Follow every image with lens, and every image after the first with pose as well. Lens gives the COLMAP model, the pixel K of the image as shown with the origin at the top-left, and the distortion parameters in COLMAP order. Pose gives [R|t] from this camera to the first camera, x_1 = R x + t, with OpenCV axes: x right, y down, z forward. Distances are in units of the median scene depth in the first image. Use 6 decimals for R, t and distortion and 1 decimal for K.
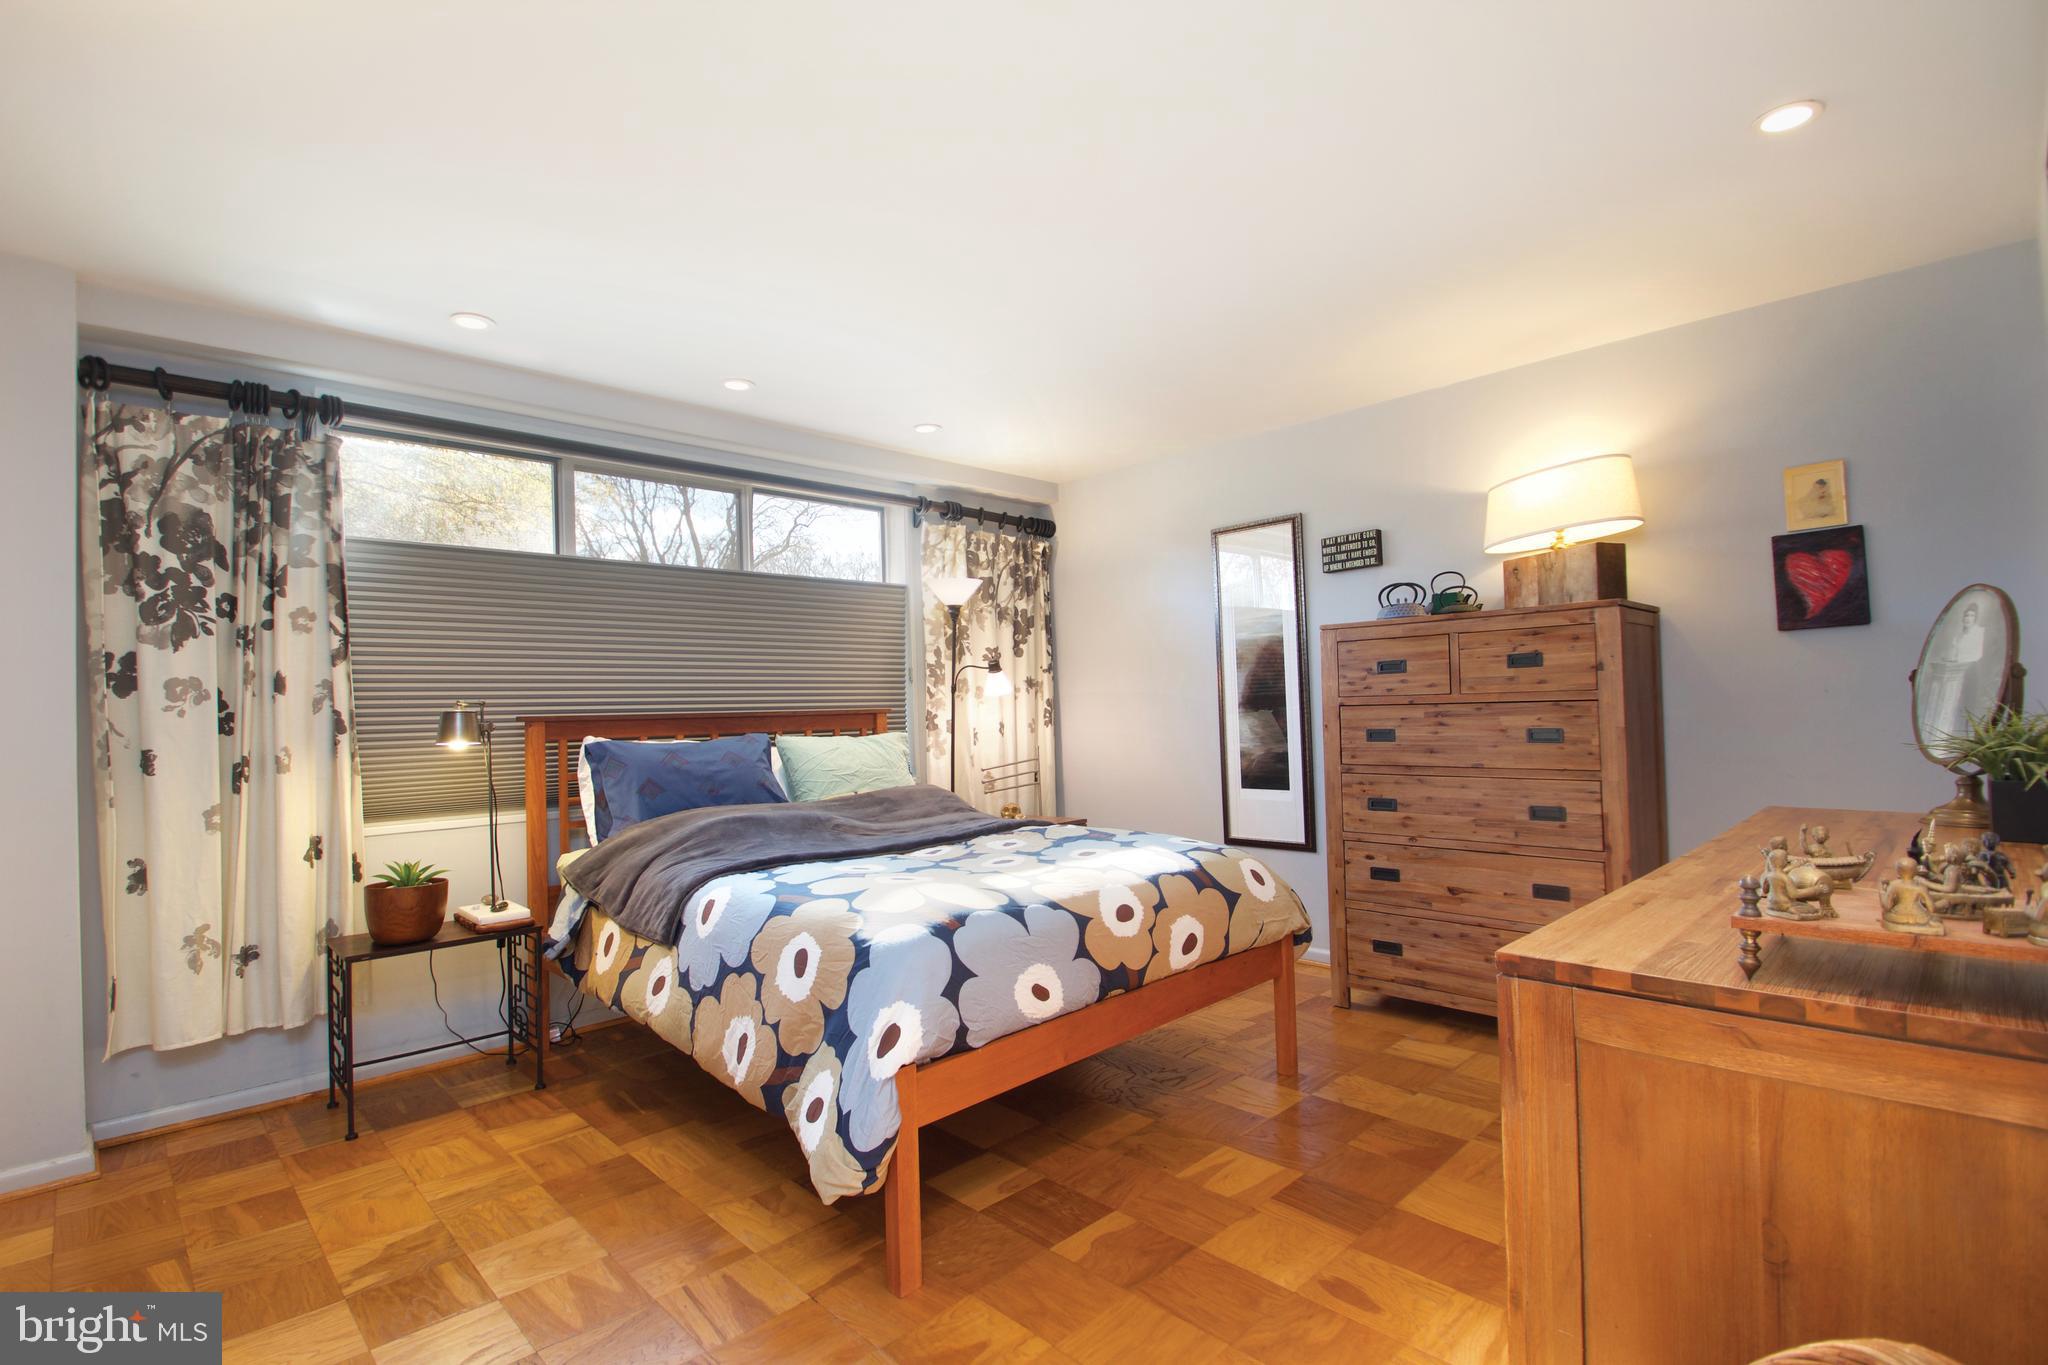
lens RADIAL K [[950.2, 0, 1001.0], [0, 950.2, 691.6], [0, 0, 1]] dist [0.001390, -0.014625]
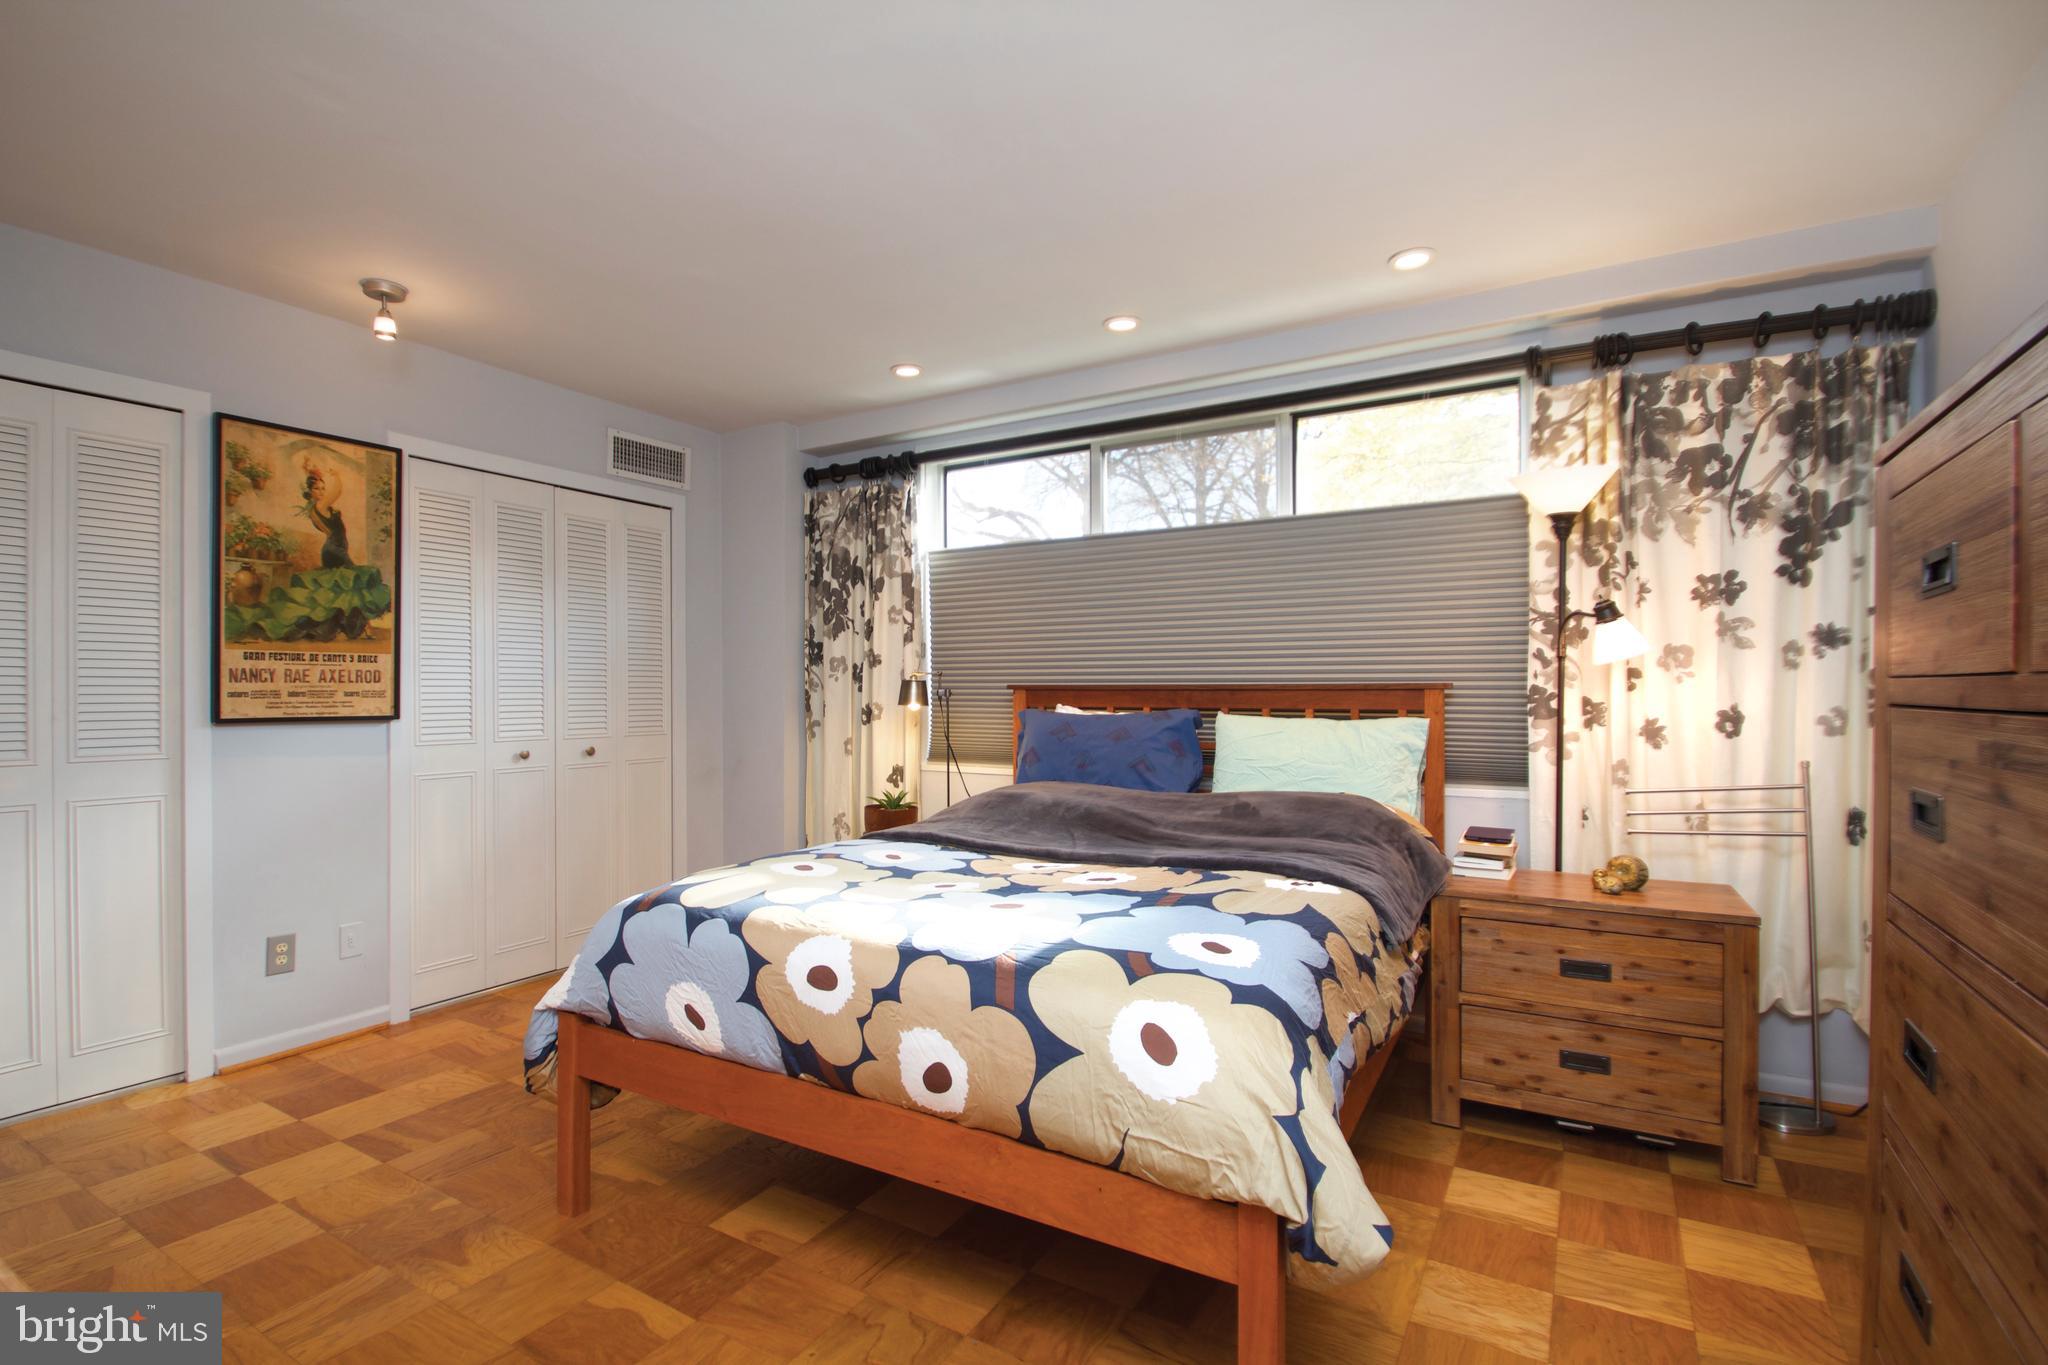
lens RADIAL K [[950.2, 0, 1001.0], [0, 950.2, 691.6], [0, 0, 1]] dist [0.001390, -0.014625]
pose [[0.260253, 0.026783, -0.965169, 0.701234], [0.013742, 0.999411, 0.031439, -0.002480], [0.965443, -0.021445, 0.259732, 0.781926]]
